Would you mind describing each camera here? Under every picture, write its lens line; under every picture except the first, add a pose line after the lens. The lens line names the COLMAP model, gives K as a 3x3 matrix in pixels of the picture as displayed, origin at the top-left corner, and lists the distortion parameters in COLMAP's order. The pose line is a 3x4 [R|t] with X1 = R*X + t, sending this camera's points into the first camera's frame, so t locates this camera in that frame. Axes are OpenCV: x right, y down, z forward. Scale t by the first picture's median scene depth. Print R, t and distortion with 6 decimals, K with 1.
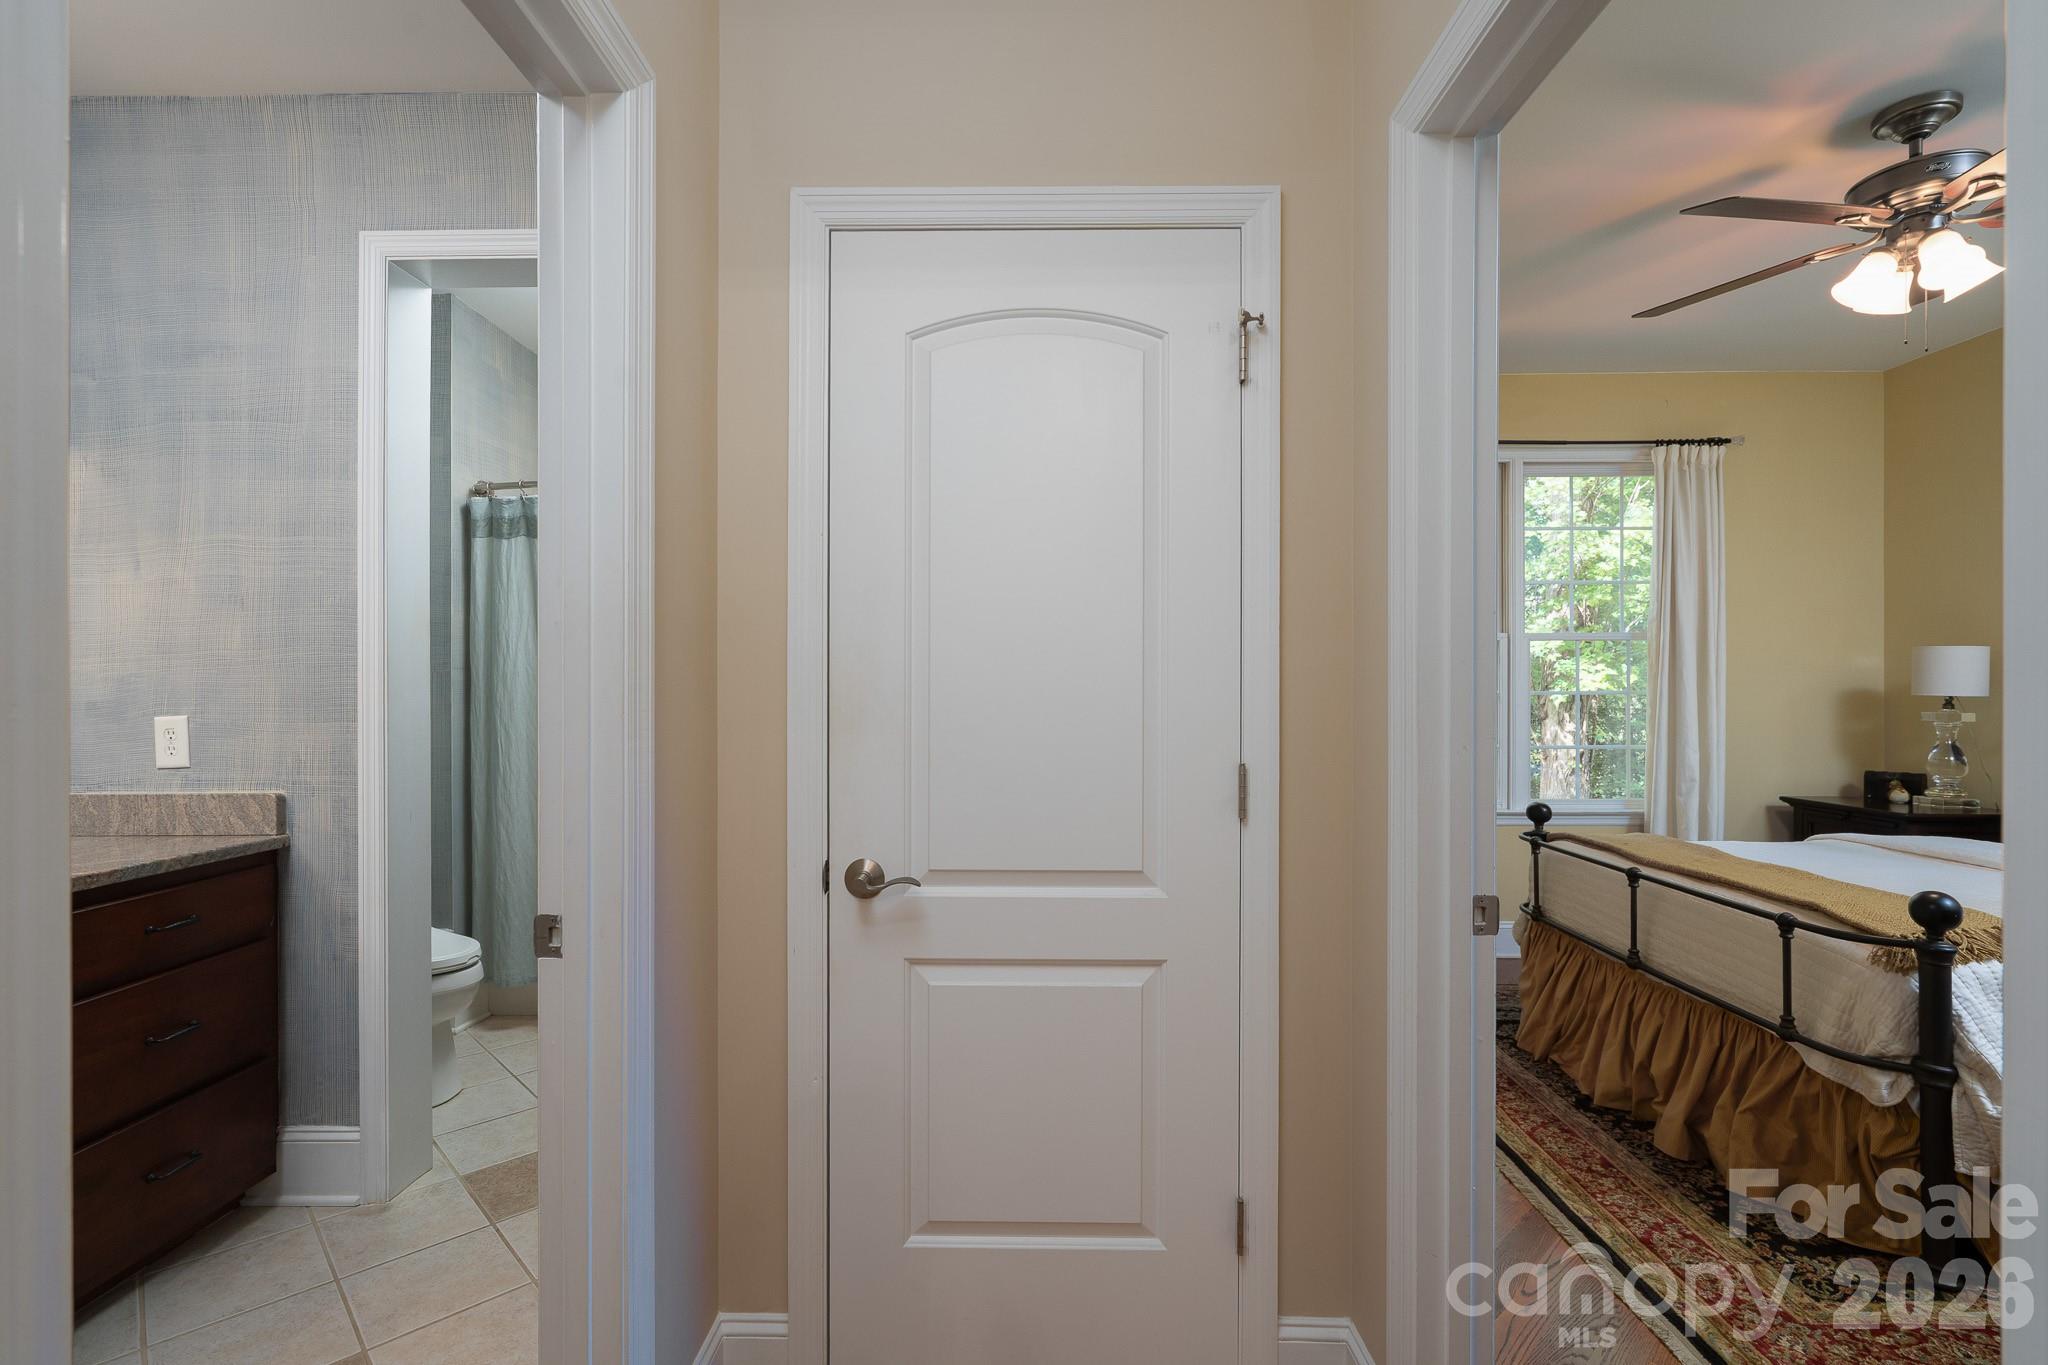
lens RADIAL K [[940.7, 0, 1030.5], [0, 940.7, 689.7], [0, 0, 1]] dist [-0.003343, 0.000371]
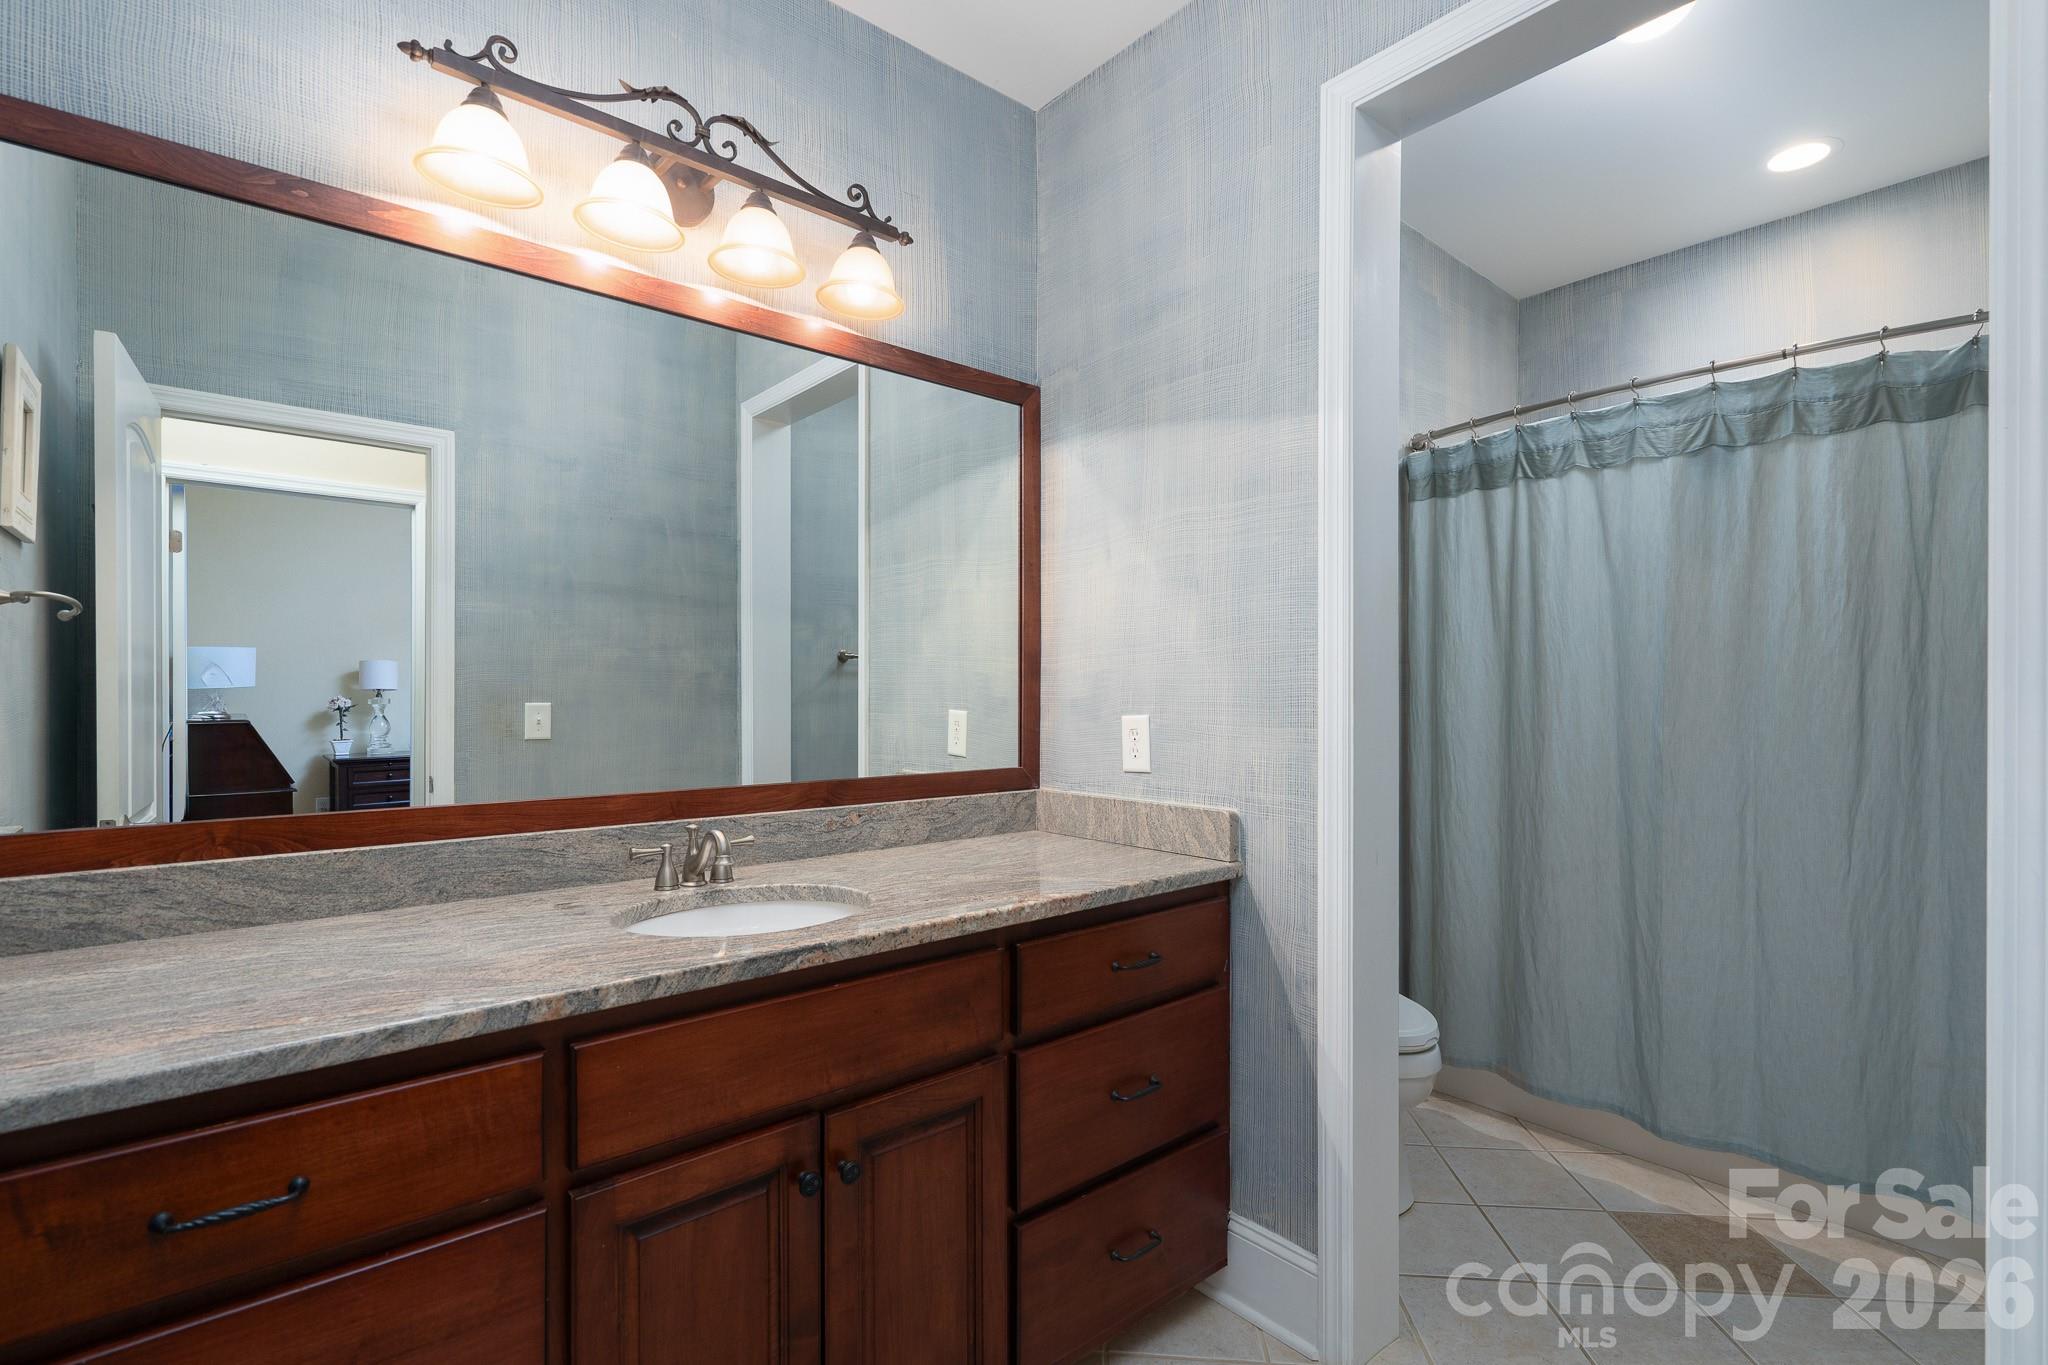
lens RADIAL K [[940.7, 0, 1013.5], [0, 940.7, 691.9], [0, 0, 1]] dist [-0.003343, 0.000371]
pose [[0.645199, 0.003017, -0.764008, -0.283048], [-0.003199, 0.999994, 0.001247, 0.004626], [0.764007, 0.001639, 0.645205, 0.308290]]
